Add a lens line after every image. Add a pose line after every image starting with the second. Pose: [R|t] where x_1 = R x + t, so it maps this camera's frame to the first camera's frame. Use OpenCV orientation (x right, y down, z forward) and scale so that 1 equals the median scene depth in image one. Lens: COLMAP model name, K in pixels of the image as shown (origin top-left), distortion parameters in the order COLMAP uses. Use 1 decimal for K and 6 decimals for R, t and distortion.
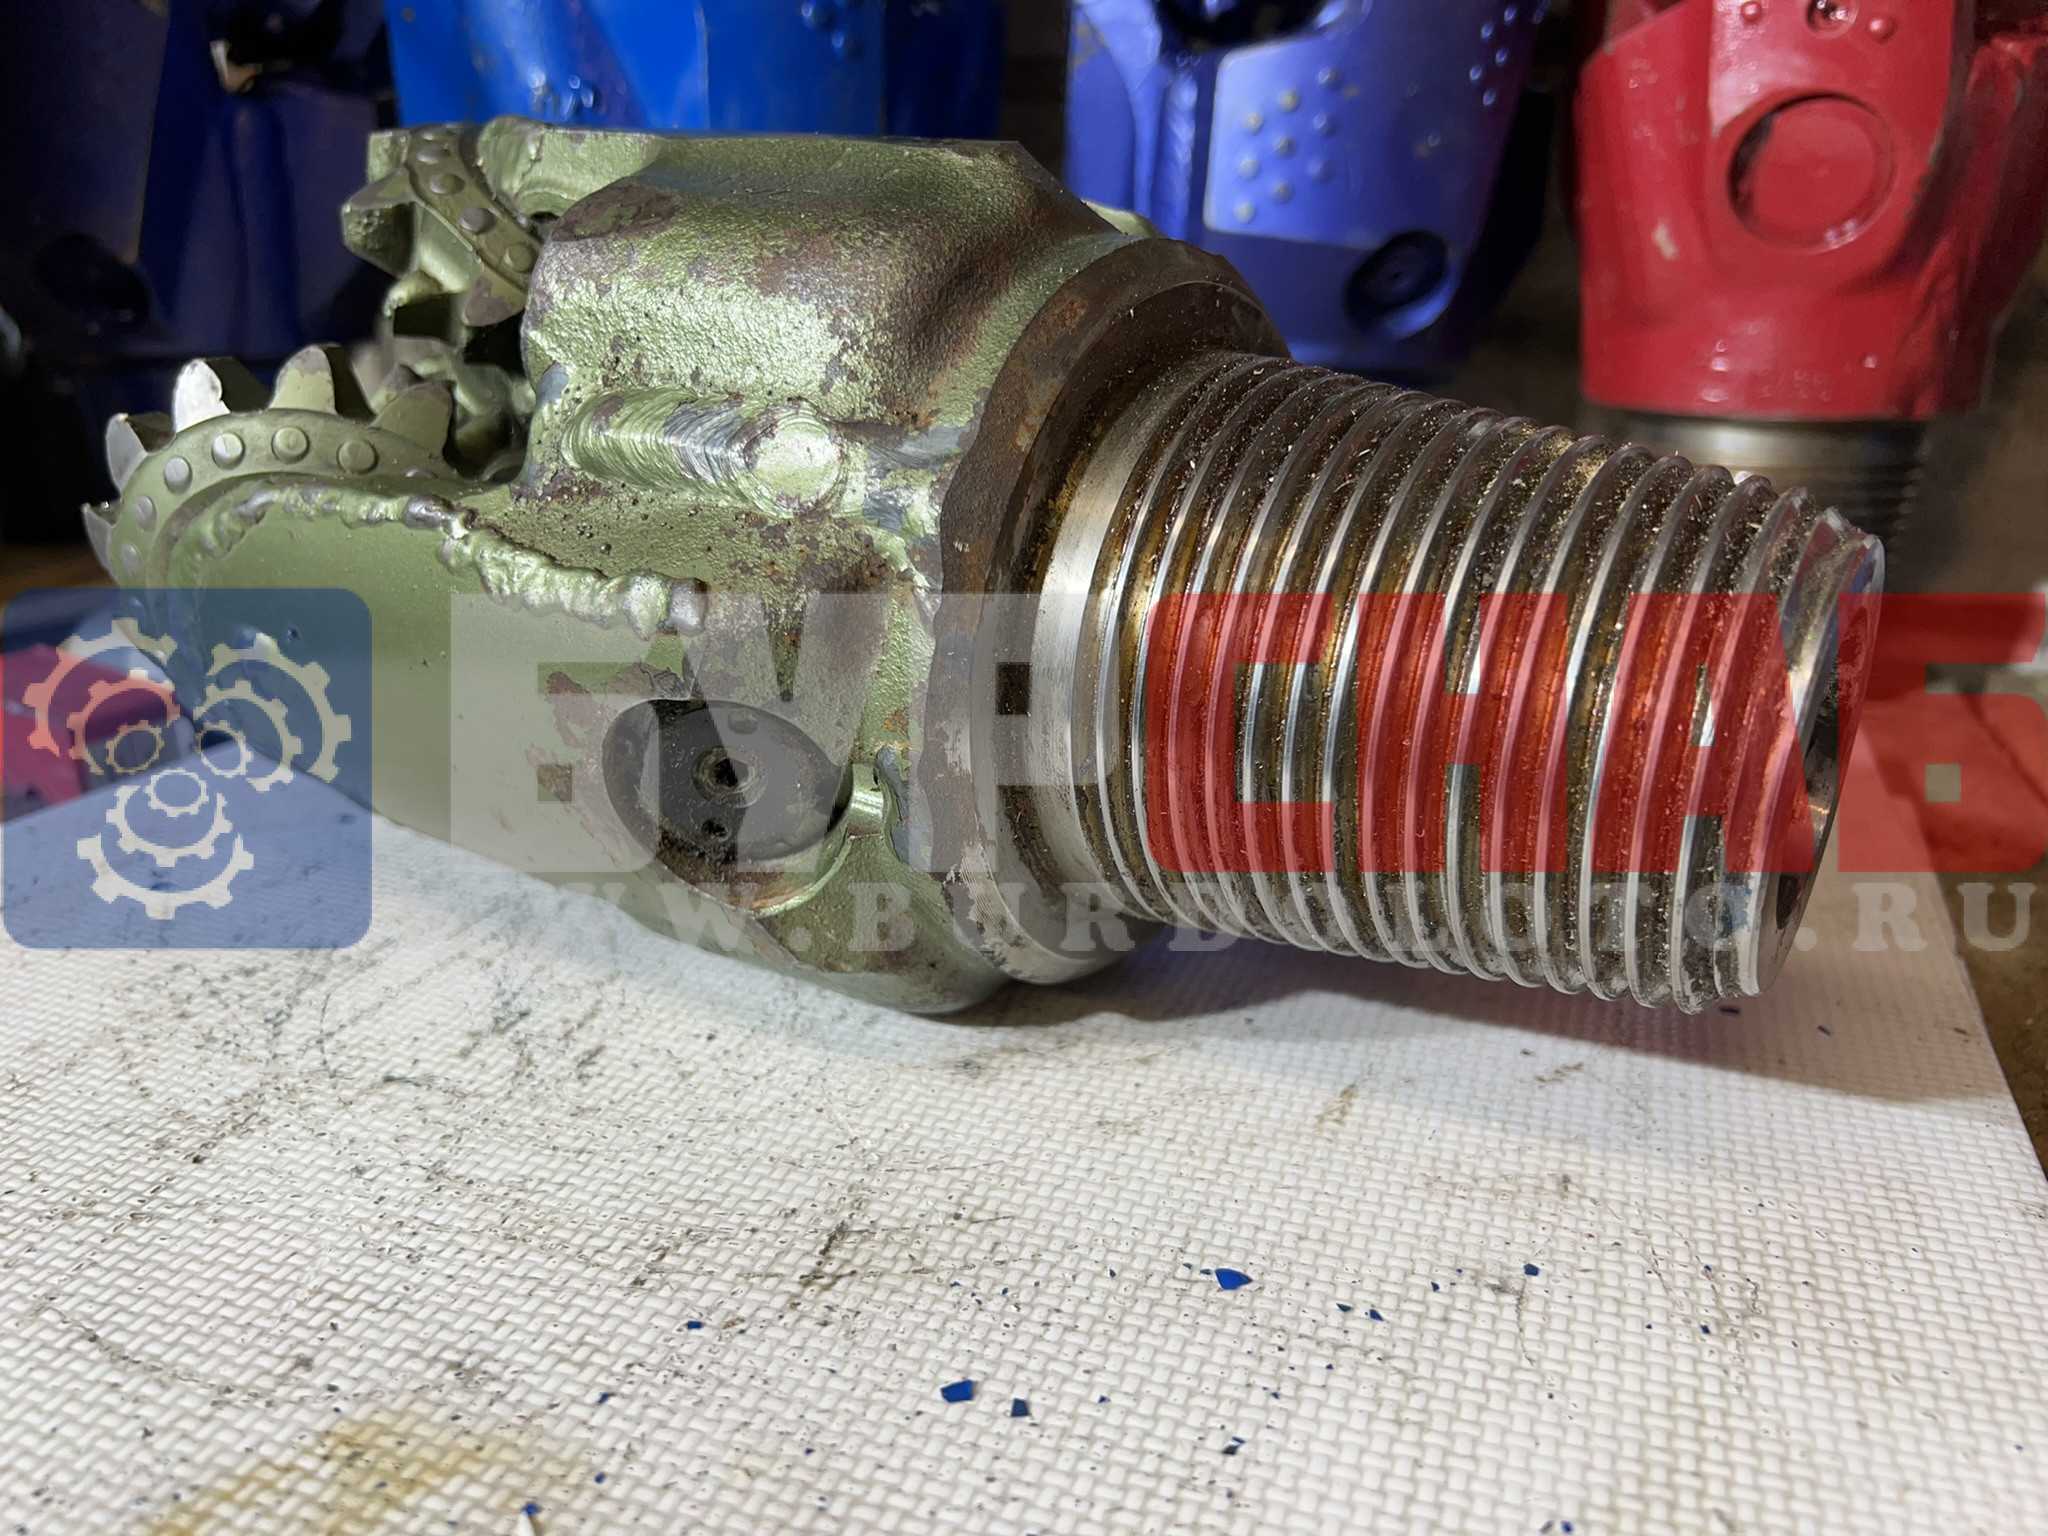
lens RADIAL K [[1639.2, 0, 1024.0], [0, 1639.2, 768.0], [0, 0, 1]] dist [-0.004126, -0.007551]
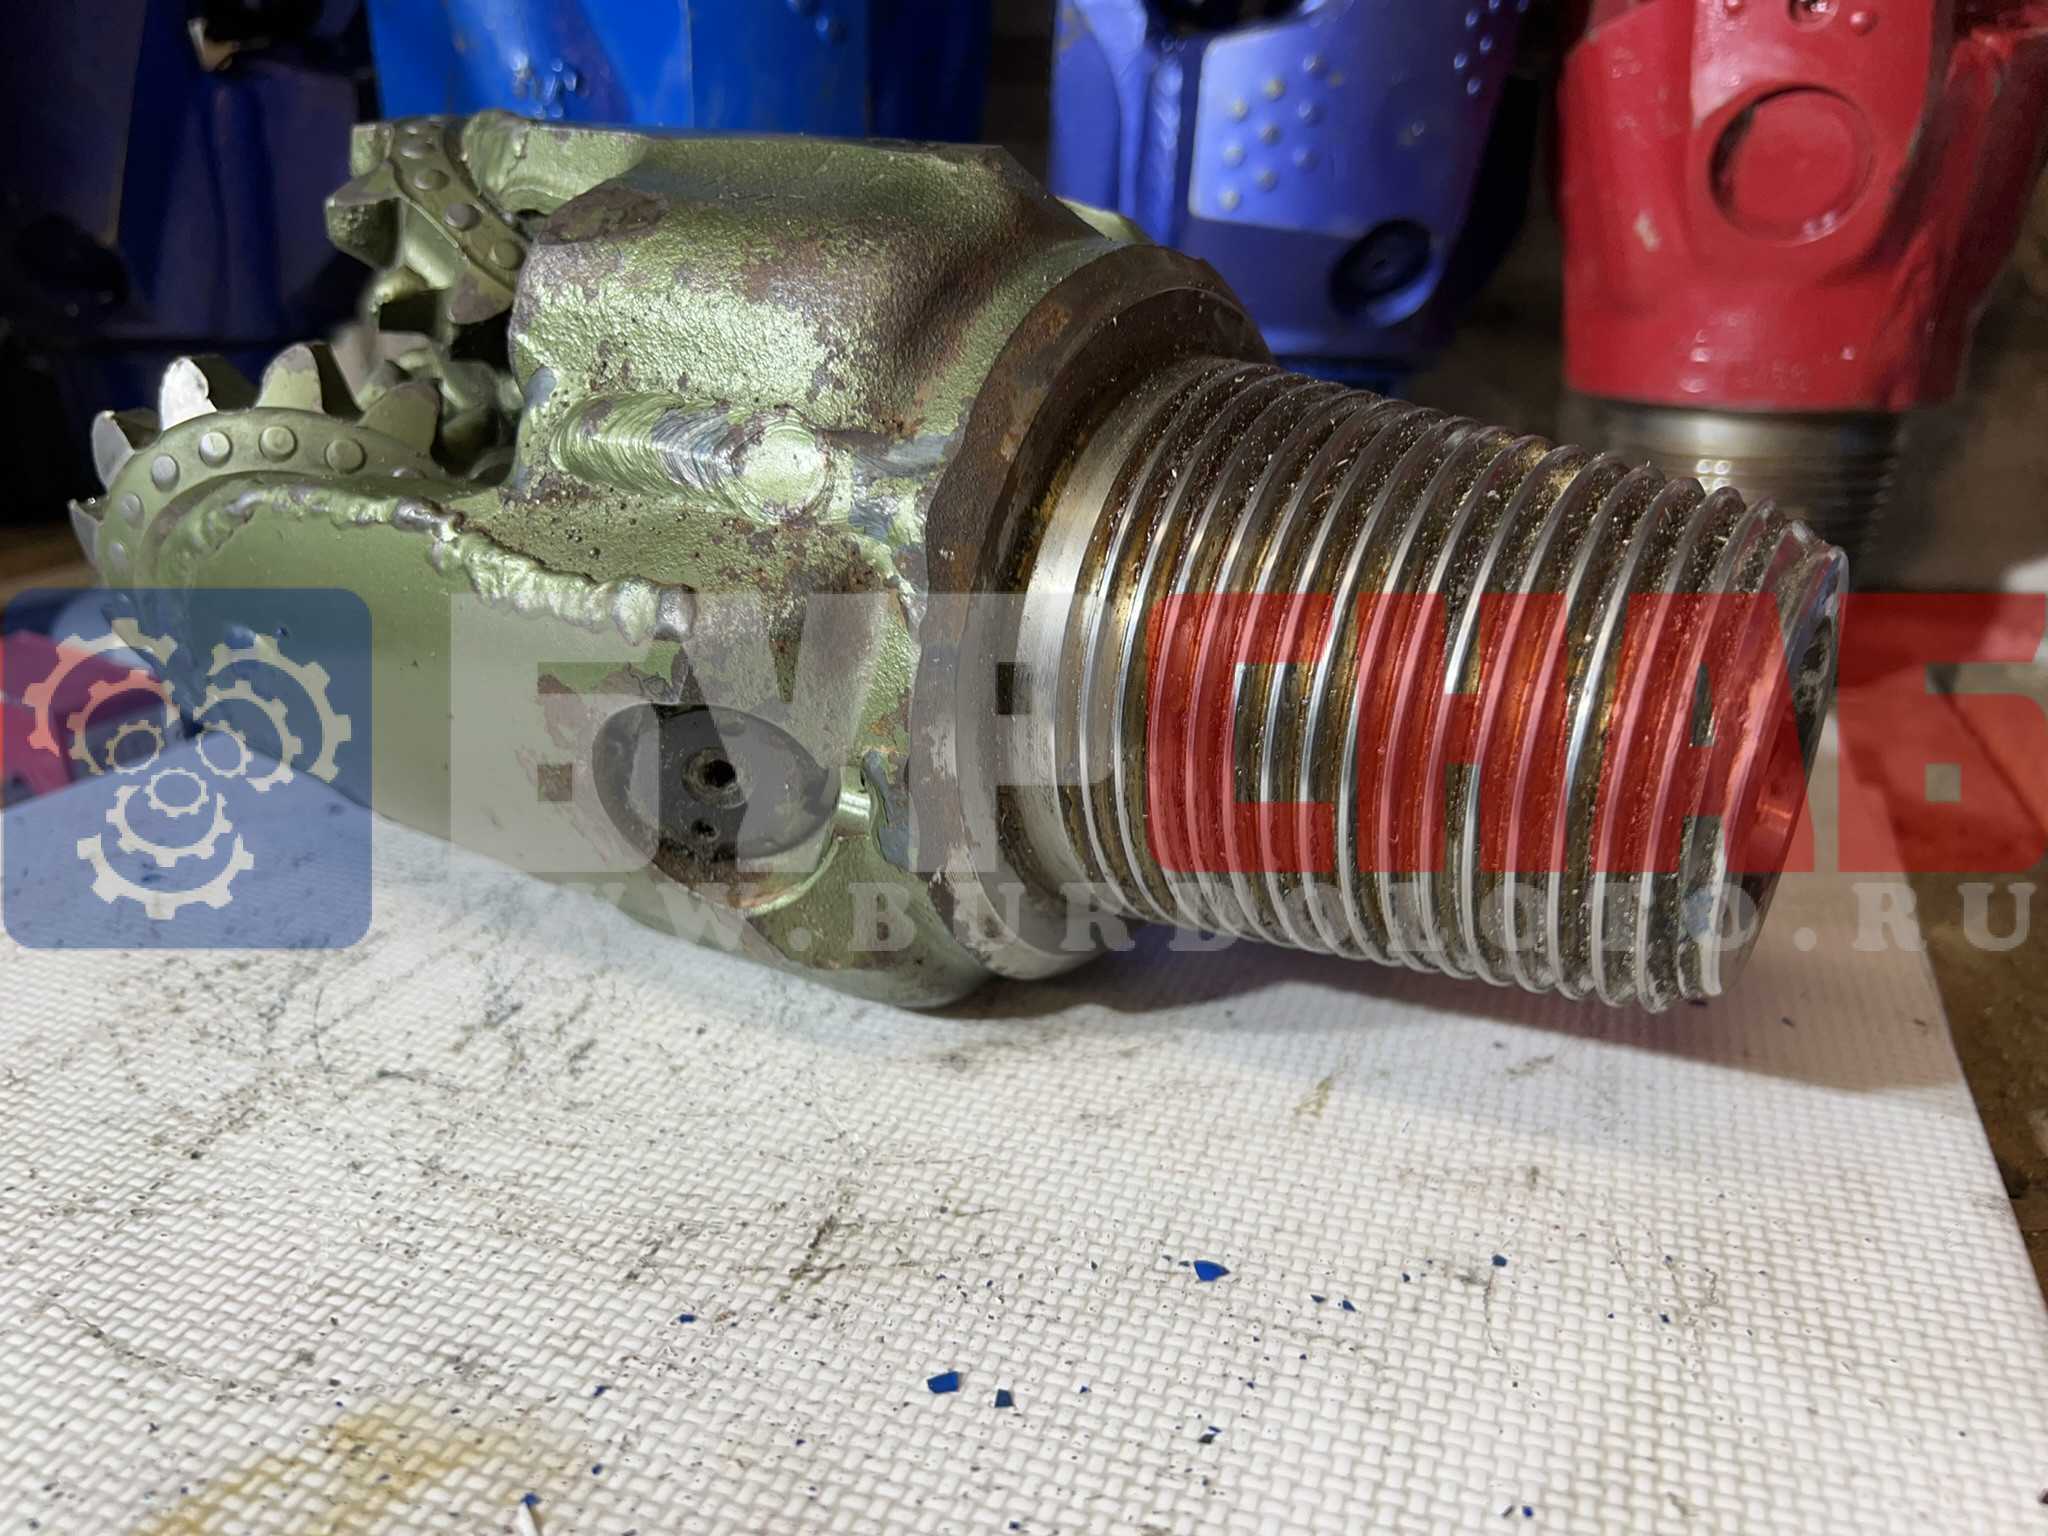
lens RADIAL K [[1640.8, 0, 1034.7], [0, 1640.8, 780.6], [0, 0, 1]] dist [-0.005429, -0.005932]
pose [[0.999892, -0.000018, 0.014685, 0.001397], [-0.000356, 0.999675, 0.025486, -0.019966], [-0.014680, -0.025489, 0.999567, -0.019182]]
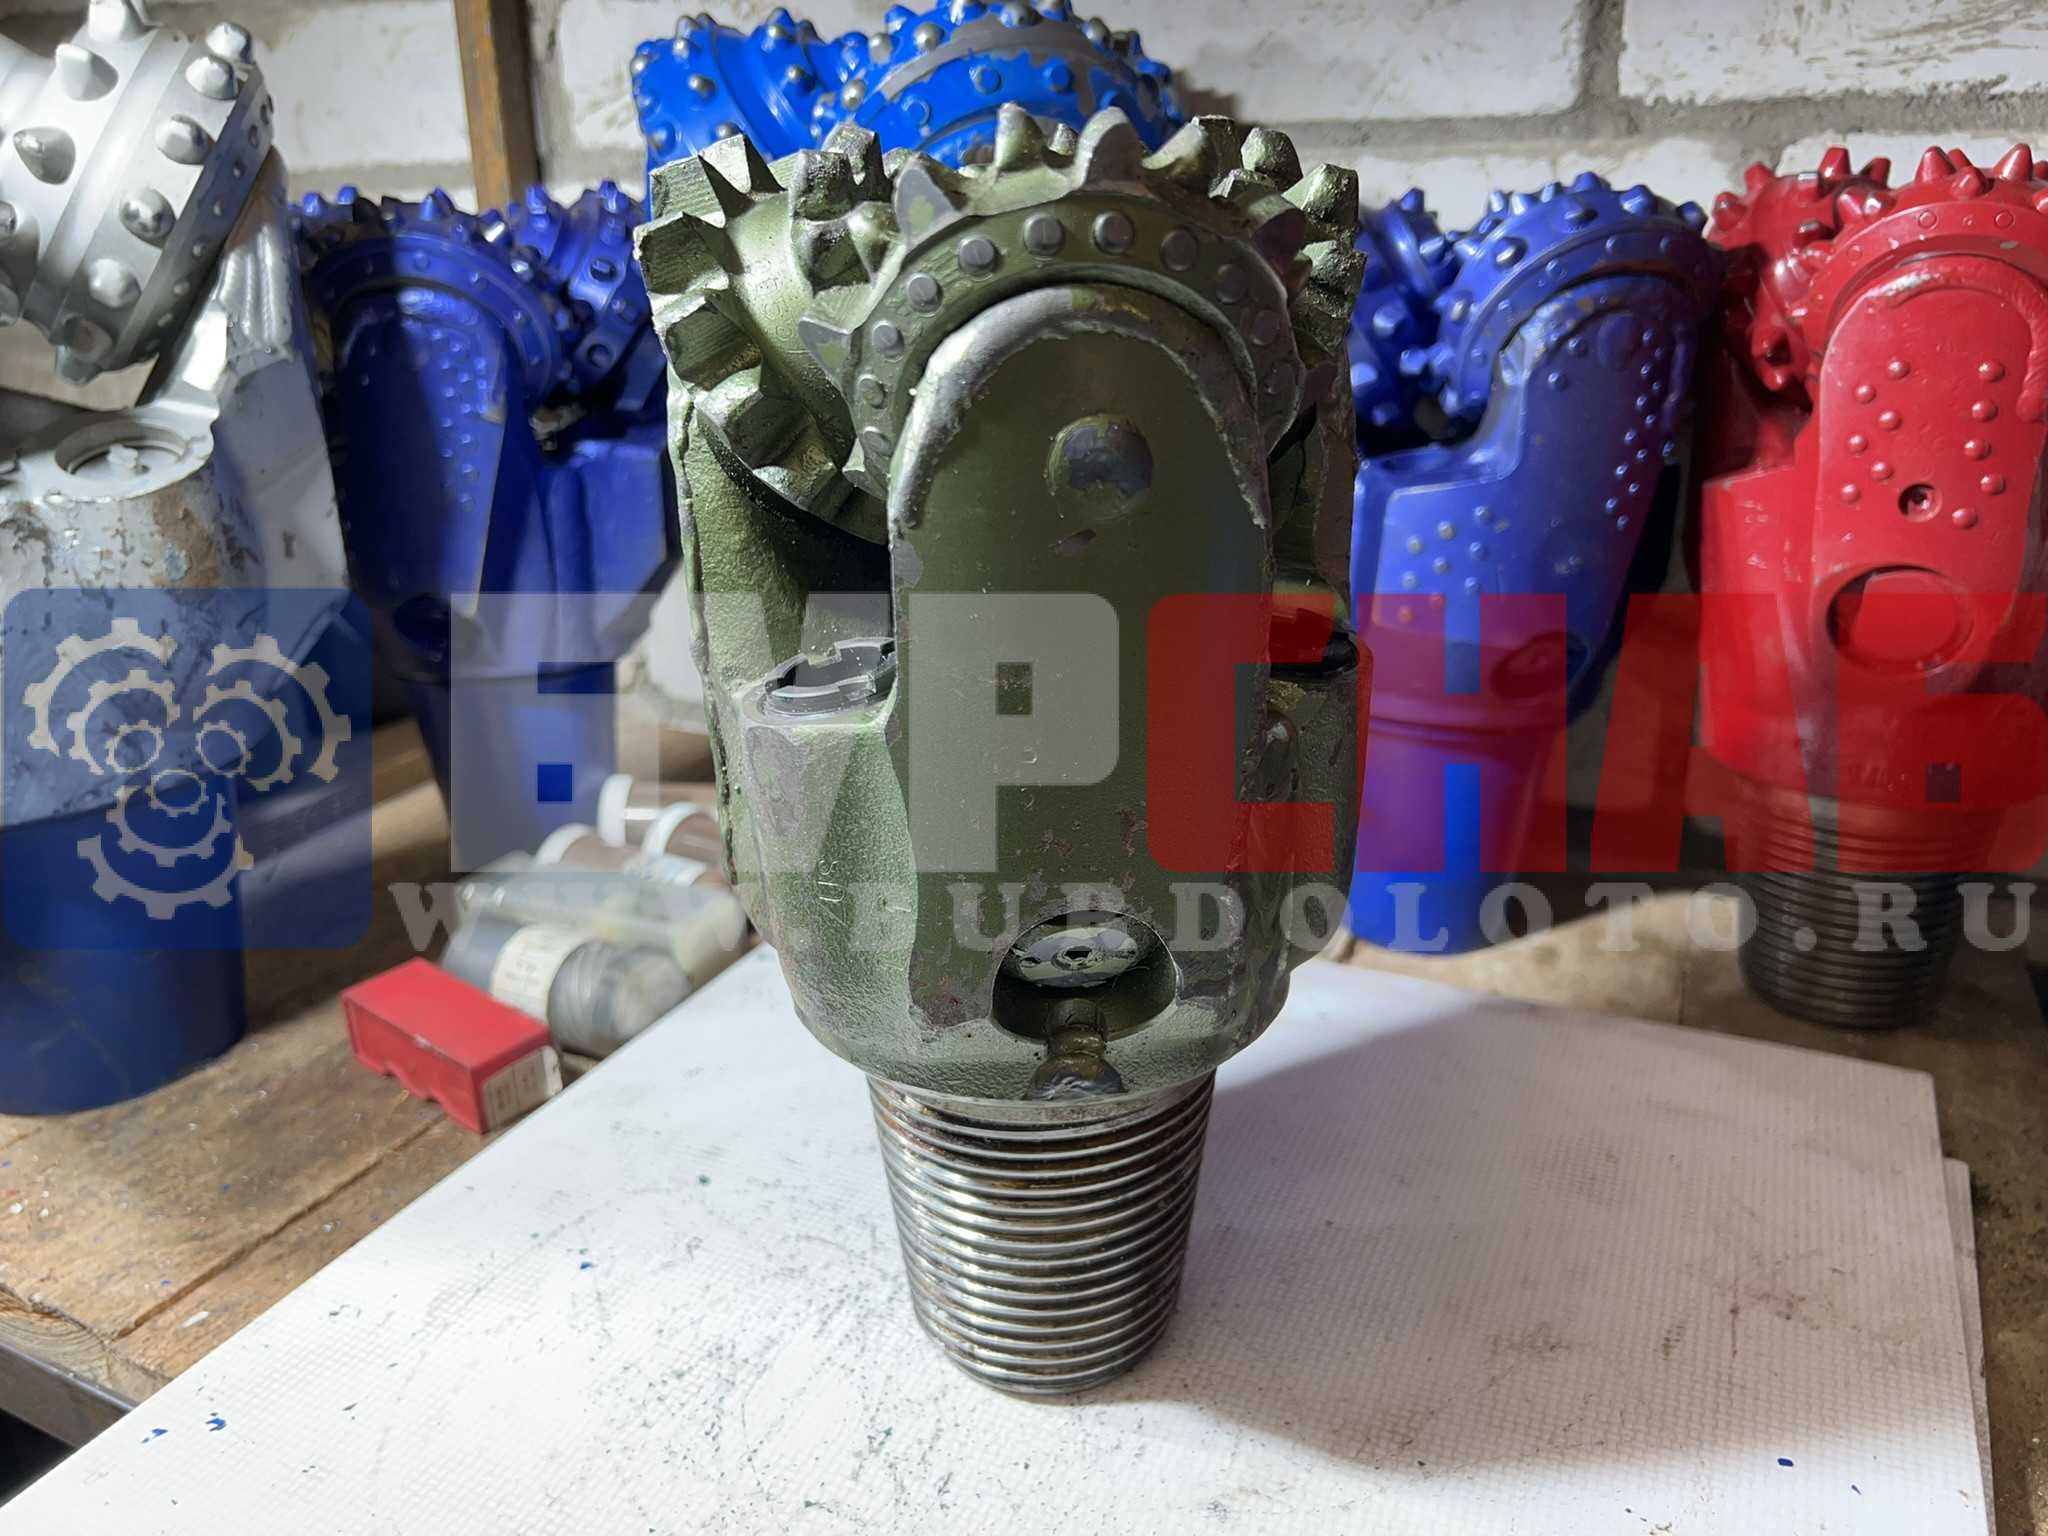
lens RADIAL K [[1639.2, 0, 1024.0], [0, 1639.2, 768.0], [0, 0, 1]] dist [-0.004126, -0.007551]
pose [[0.997453, 0.009837, -0.070648, -0.119101], [-0.007106, 0.999222, 0.038800, -0.560742], [0.070974, -0.038199, 0.996746, -0.420349]]
